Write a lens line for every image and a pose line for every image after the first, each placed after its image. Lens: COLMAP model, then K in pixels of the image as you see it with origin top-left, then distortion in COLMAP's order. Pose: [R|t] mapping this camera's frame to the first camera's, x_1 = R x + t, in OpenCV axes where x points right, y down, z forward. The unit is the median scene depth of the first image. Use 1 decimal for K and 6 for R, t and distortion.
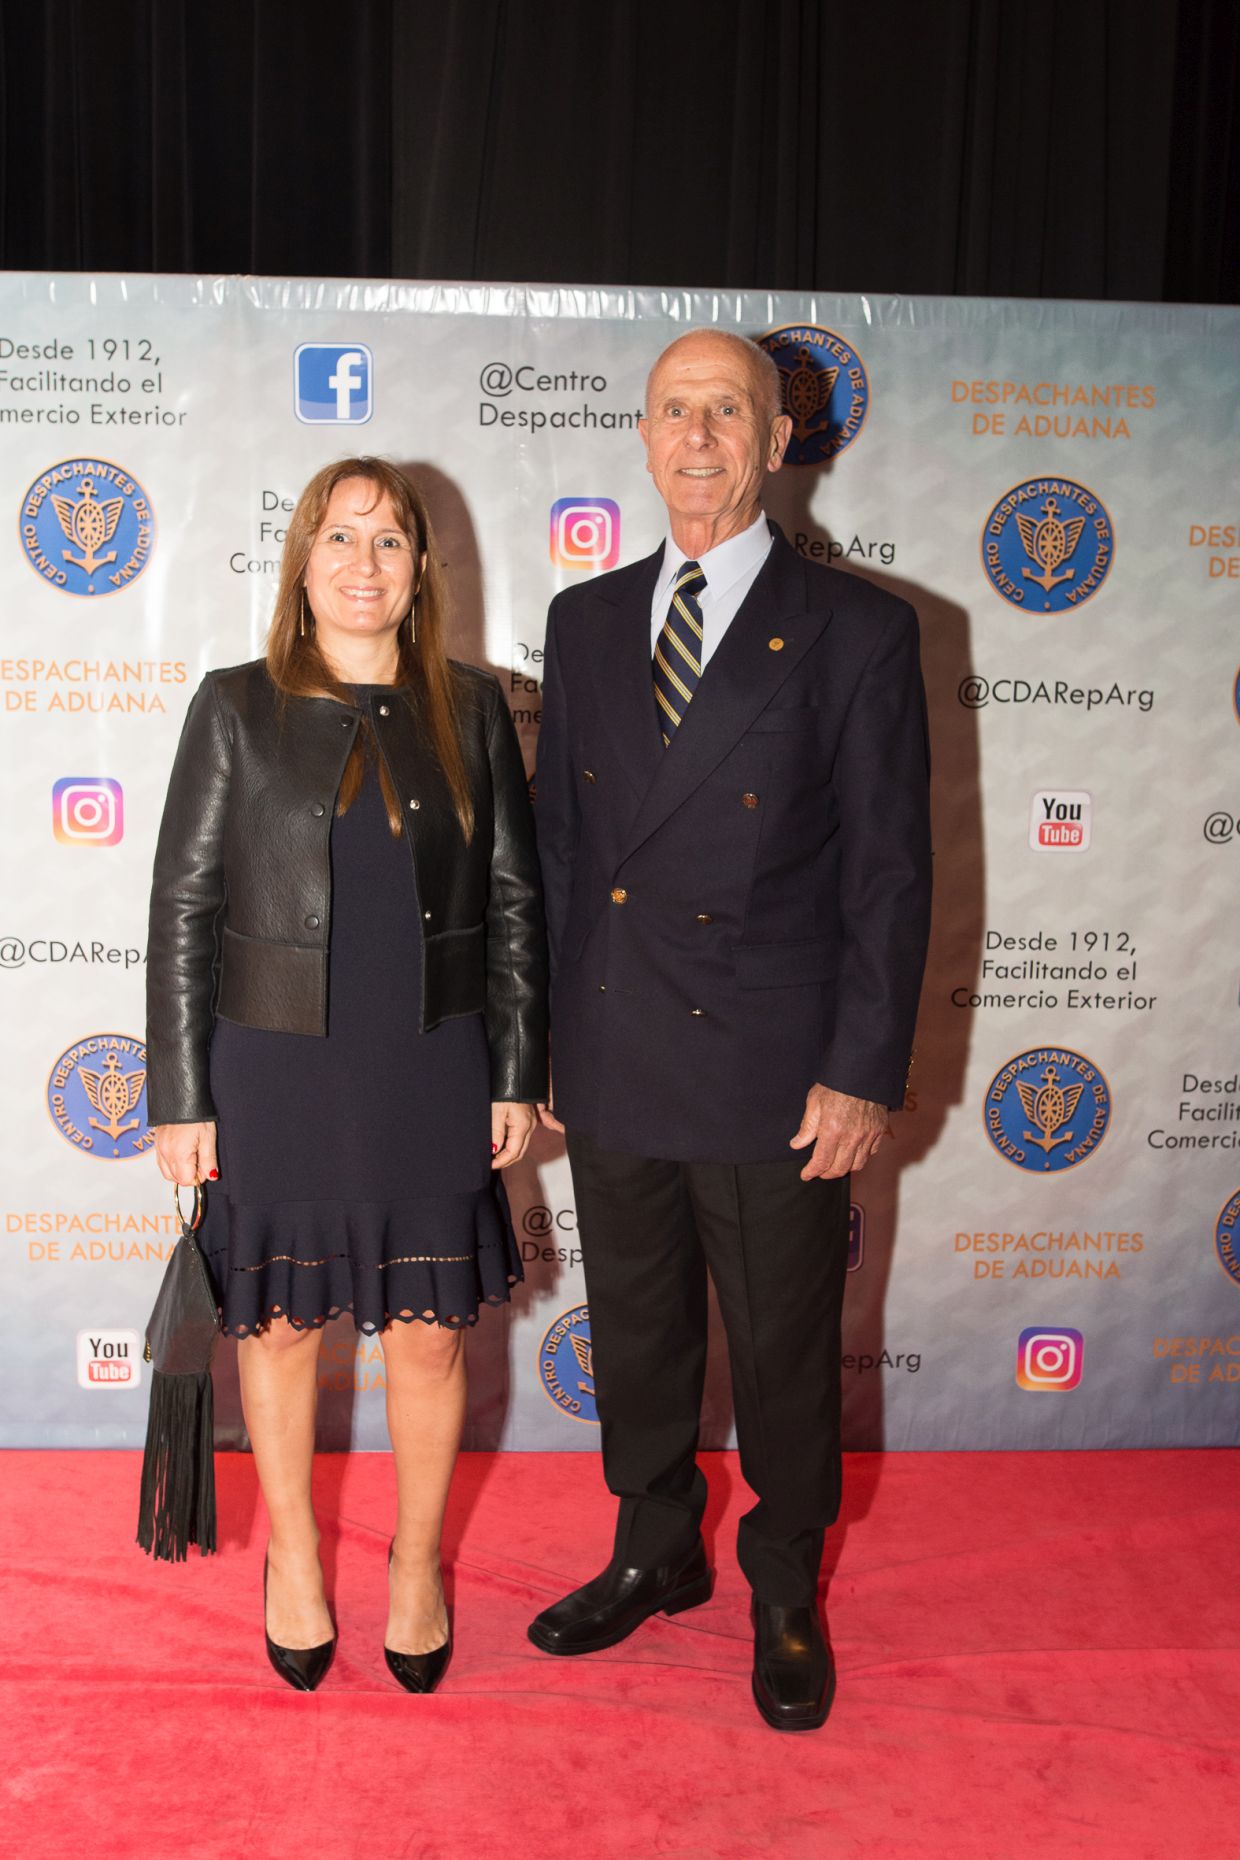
lens RADIAL K [[1706.4, 0, 613.4], [0, 1706.4, 938.8], [0, 0, 1]] dist [-0.026161, 0.000000]
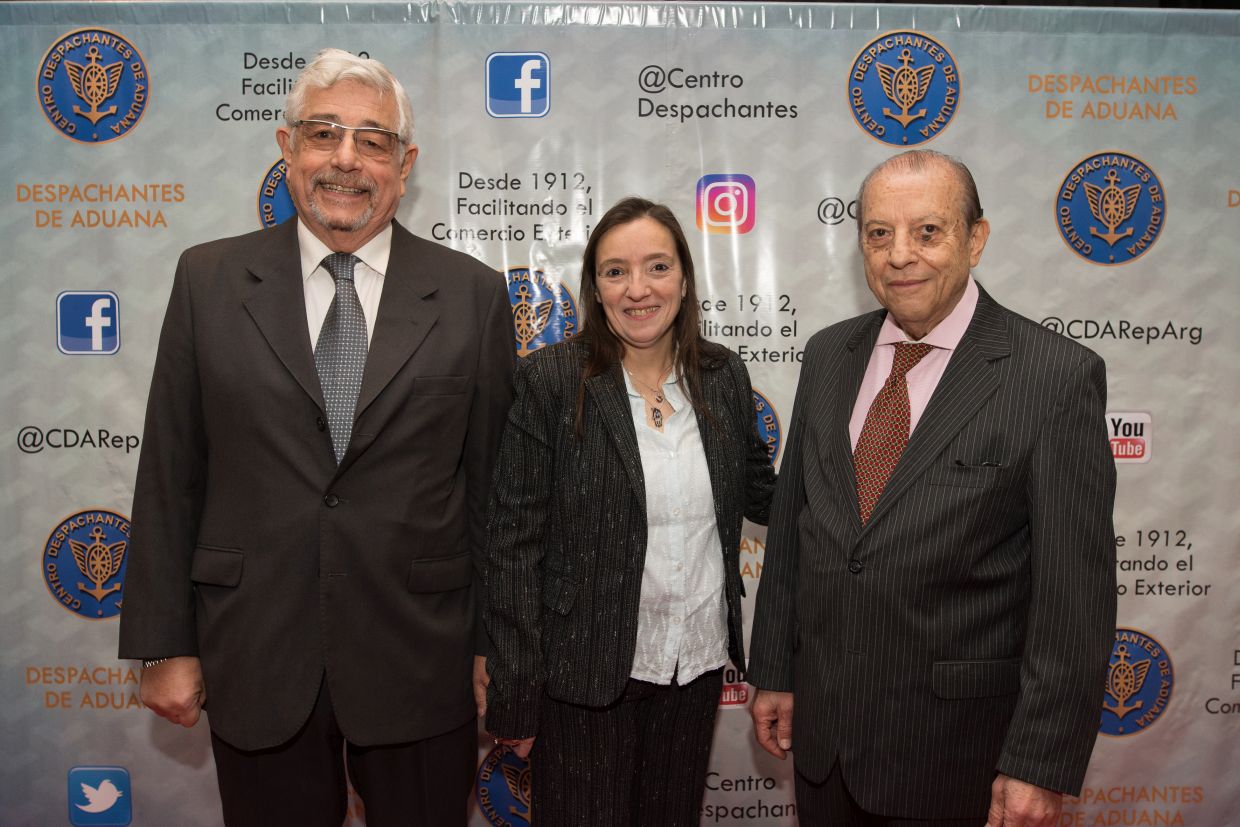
lens RADIAL K [[1137.6, 0, 606.6], [0, 1137.6, 421.1], [0, 0, 1]] dist [-0.026161, 0.000000]
pose [[0.999662, -0.011897, -0.023127, -0.083546], [0.009976, 0.996626, -0.081468, -0.020198], [0.024018, 0.081209, 0.996408, 0.209225]]
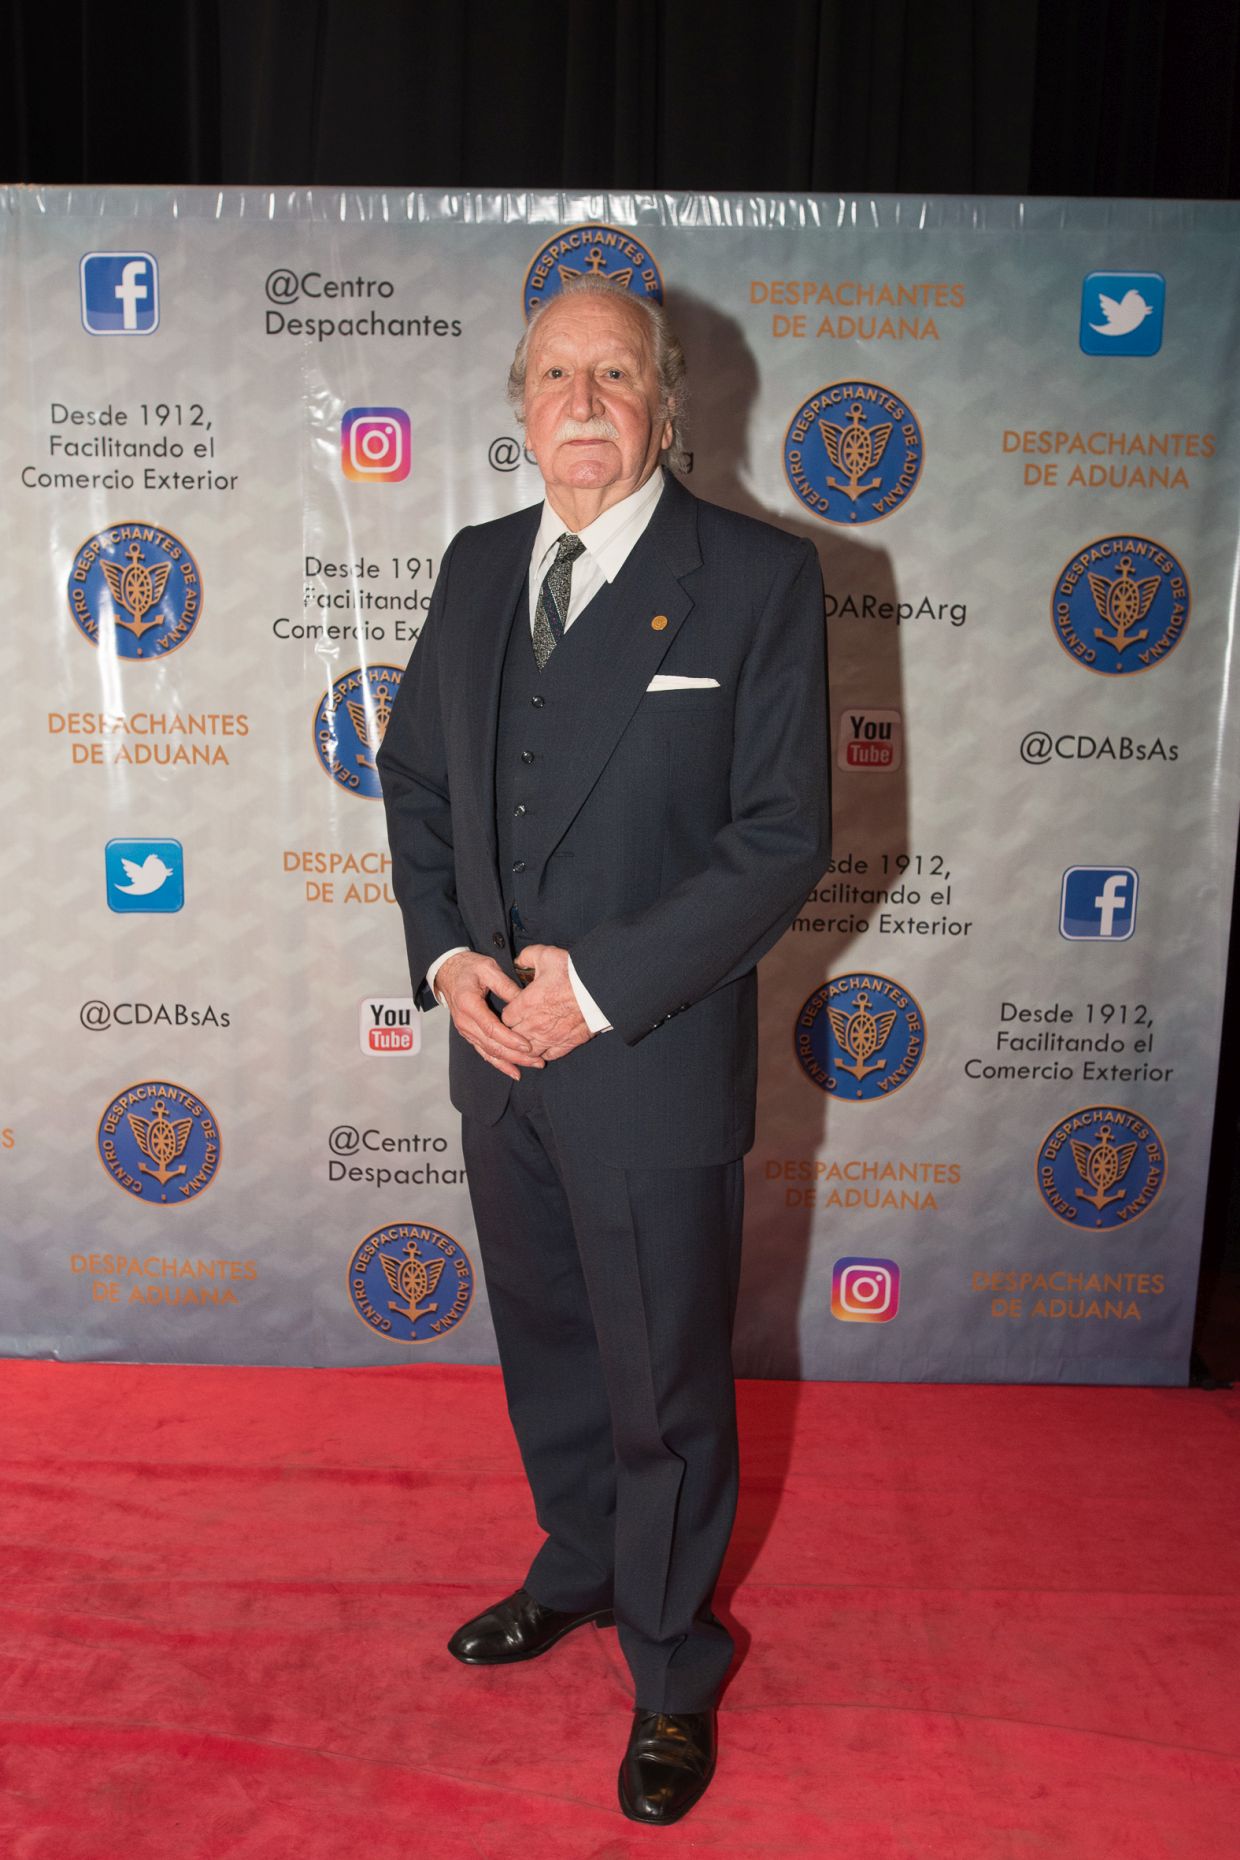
lens RADIAL K [[1706.4, 0, 620.6], [0, 1706.4, 941.5], [0, 0, 1]] dist [-0.026161, 0.000000]
pose [[0.998138, 0.010814, -0.060032, 0.185028], [-0.008359, 0.999124, 0.040997, 0.007016], [0.060423, -0.040418, 0.997354, 0.018390]]
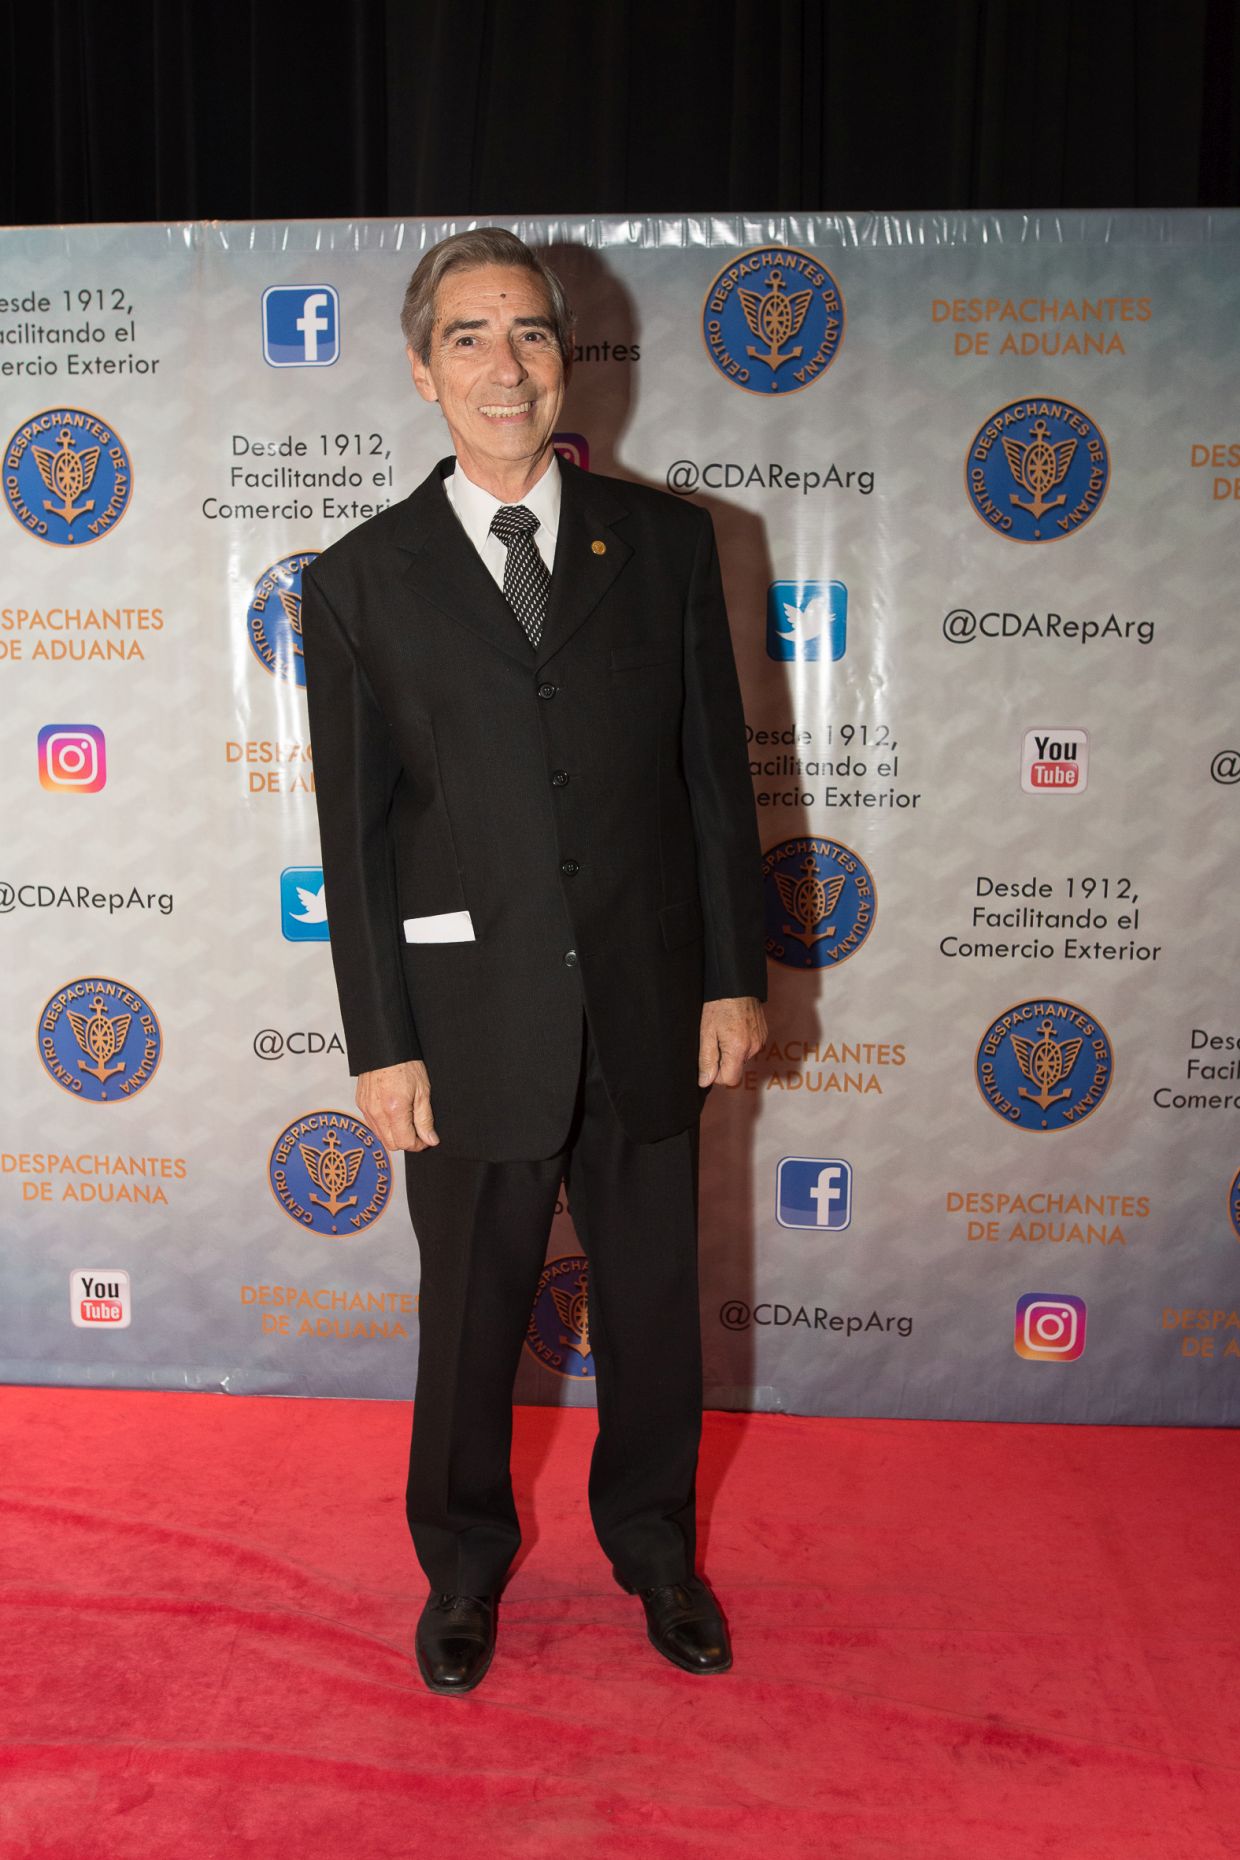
lens RADIAL K [[1706.4, 0, 614.3], [0, 1706.4, 936.8], [0, 0, 1]] dist [-0.026161, 0.000000]
pose [[0.993556, 0.004297, -0.113263, 0.129608], [-0.003435, 0.999964, 0.007812, 0.022997], [0.113292, -0.007372, 0.993534, 0.027164]]
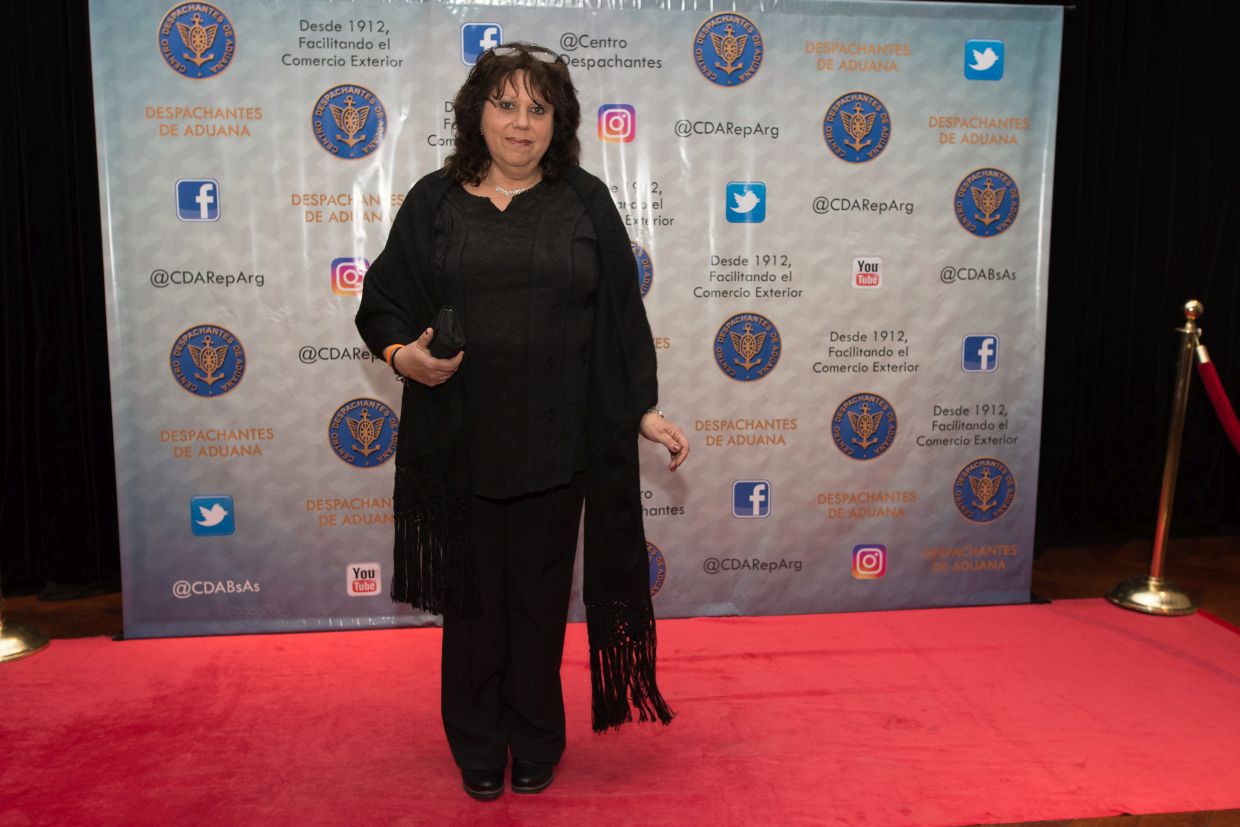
lens RADIAL K [[1137.6, 0, 616.0], [0, 1137.6, 421.1], [0, 0, 1]] dist [-0.026161, 0.000000]
pose [[0.996502, -0.029161, 0.078318, -0.124599], [0.029928, 0.999515, -0.008647, 0.101824], [-0.078028, 0.010961, 0.996891, -0.247530]]
